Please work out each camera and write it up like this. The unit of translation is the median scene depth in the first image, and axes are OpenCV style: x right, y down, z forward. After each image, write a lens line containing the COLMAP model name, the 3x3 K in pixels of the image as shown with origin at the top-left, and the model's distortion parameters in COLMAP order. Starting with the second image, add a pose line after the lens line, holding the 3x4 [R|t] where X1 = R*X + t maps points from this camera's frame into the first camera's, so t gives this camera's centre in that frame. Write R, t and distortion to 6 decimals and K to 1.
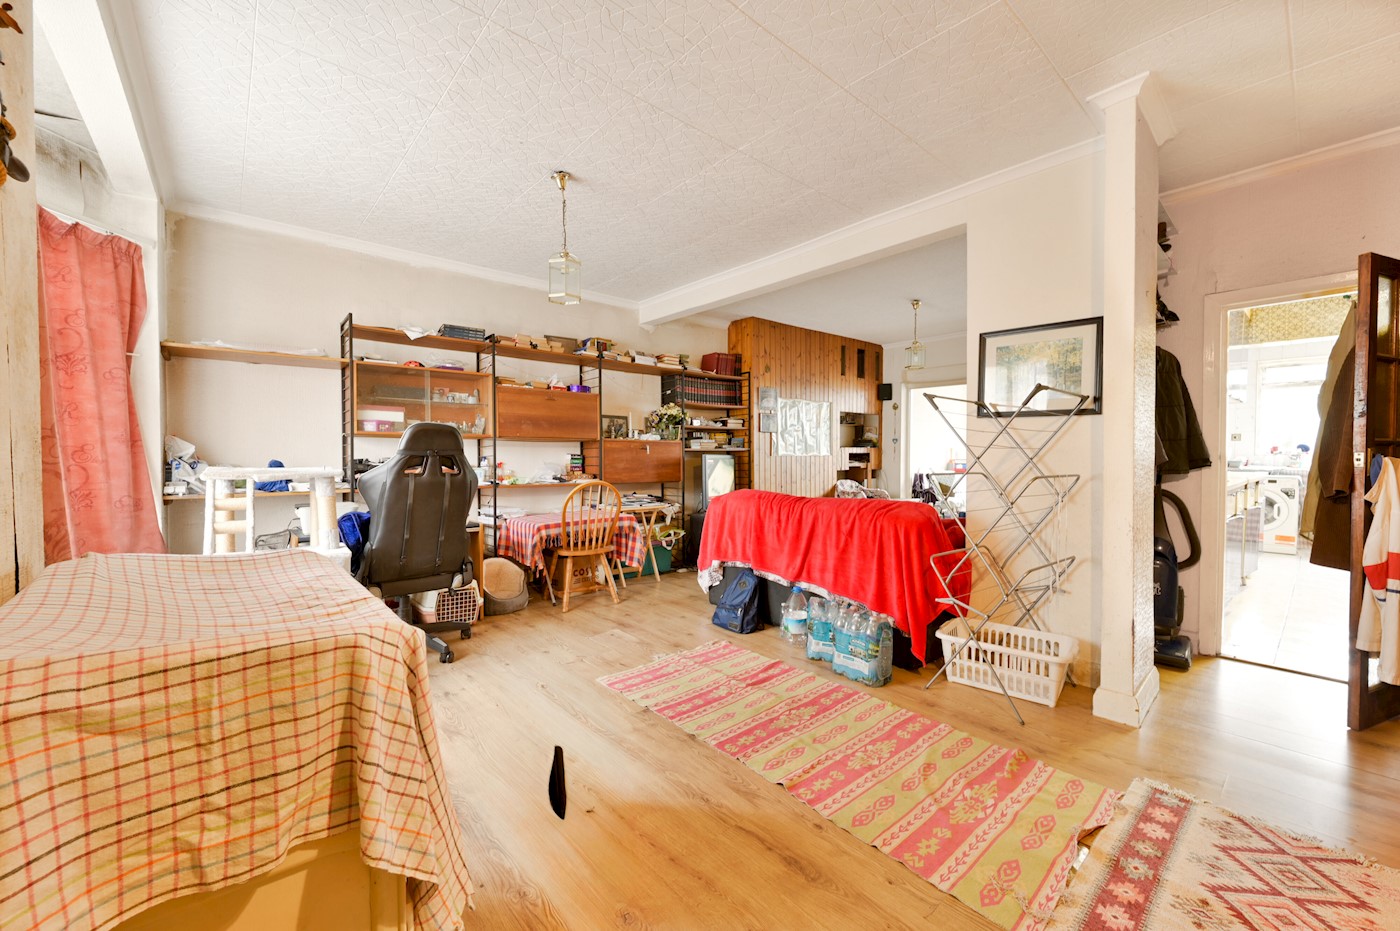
lens RADIAL K [[541.0, 0, 698.2], [0, 541.0, 464.0], [0, 0, 1]] dist [-0.003409, 0.000483]
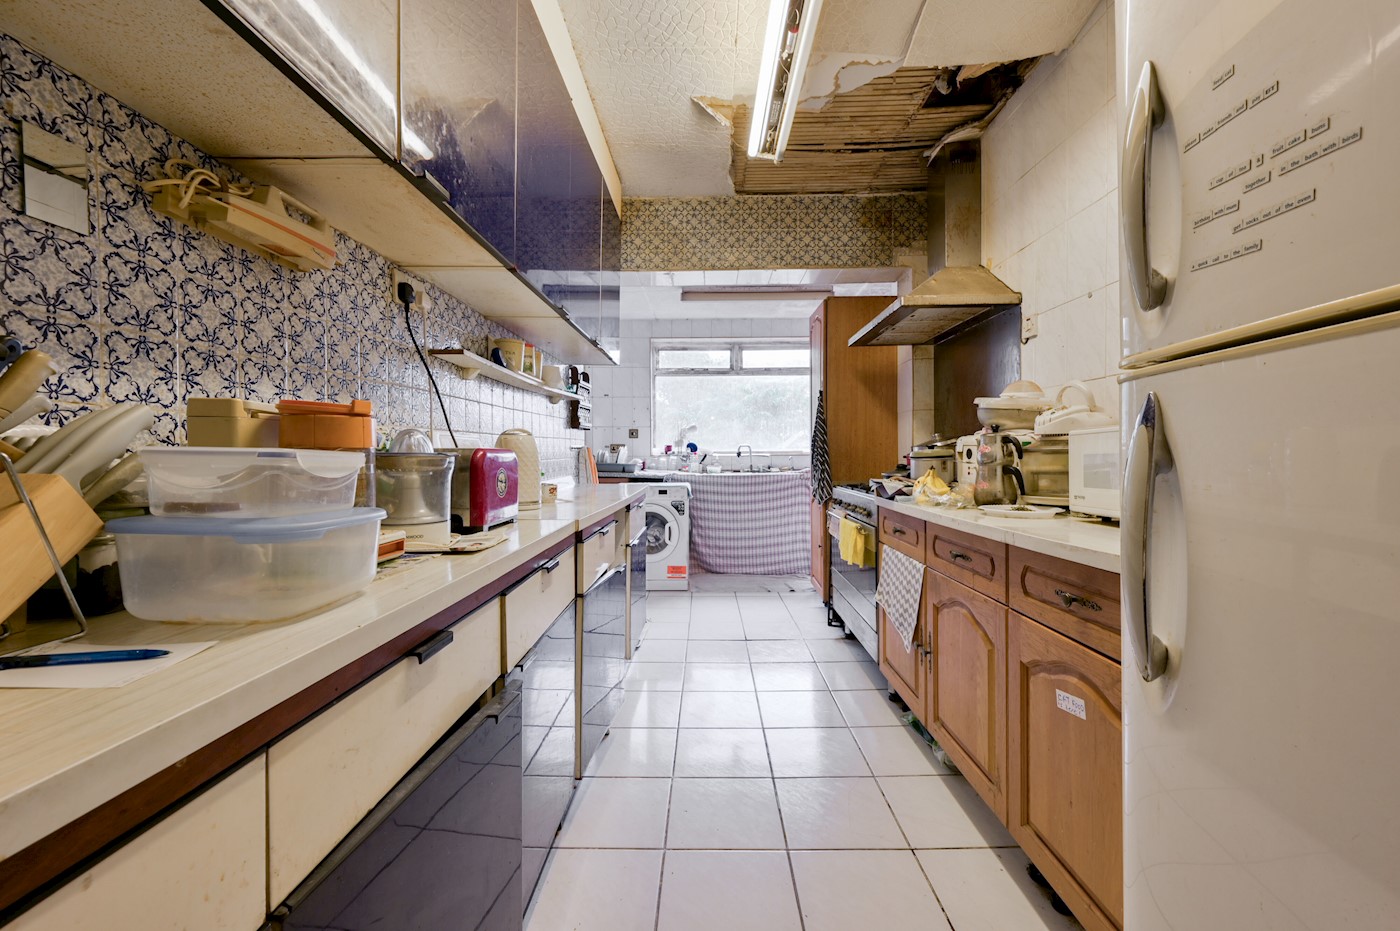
lens RADIAL K [[541.0, 0, 698.2], [0, 541.0, 464.0], [0, 0, 1]] dist [-0.003409, 0.000483]
pose [[0.665100, -0.014528, 0.746613, 0.562398], [0.023428, 0.999725, -0.001417, -0.002845], [-0.746387, 0.018434, 0.665257, 0.487819]]
